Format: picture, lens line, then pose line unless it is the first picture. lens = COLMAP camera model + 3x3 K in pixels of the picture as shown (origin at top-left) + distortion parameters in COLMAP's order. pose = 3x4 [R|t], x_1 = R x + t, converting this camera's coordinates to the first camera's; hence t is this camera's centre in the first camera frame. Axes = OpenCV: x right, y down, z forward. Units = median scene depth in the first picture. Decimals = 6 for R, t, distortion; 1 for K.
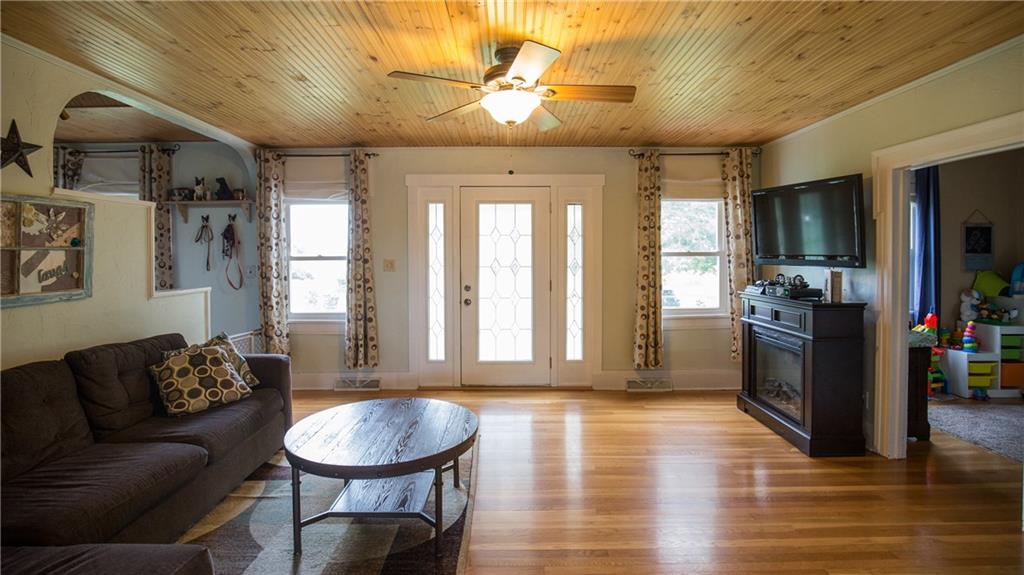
lens RADIAL K [[474.9, 0, 519.5], [0, 474.9, 258.7], [0, 0, 1]] dist [-0.028763, -0.000066]
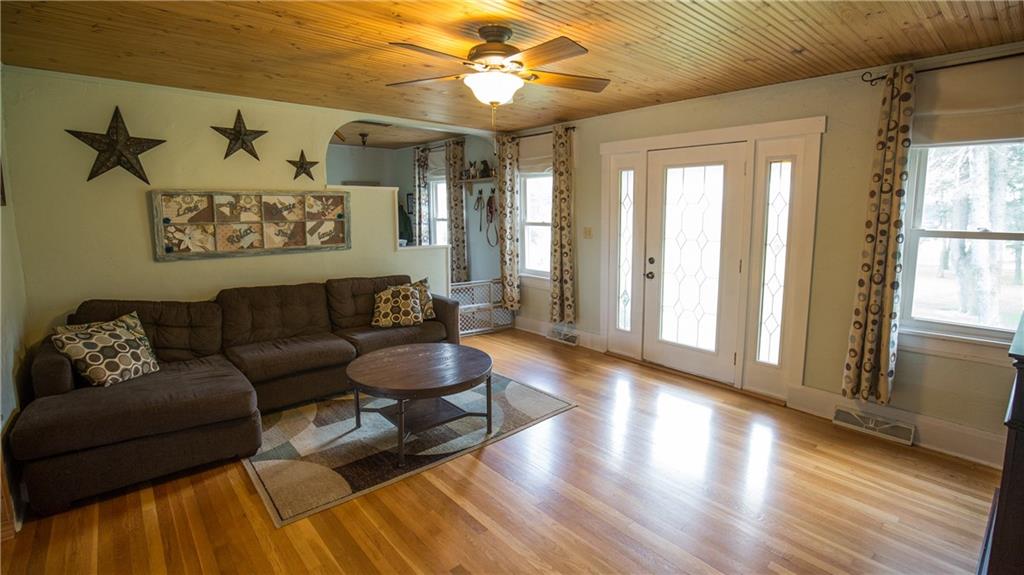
lens RADIAL K [[474.9, 0, 515.0], [0, 474.9, 269.6], [0, 0, 1]] dist [-0.028763, -0.000066]
pose [[0.645289, 0.100400, -0.757313, 0.448296], [-0.010219, 0.992372, 0.122855, -0.034164], [0.763871, -0.071538, 0.641392, 0.201234]]
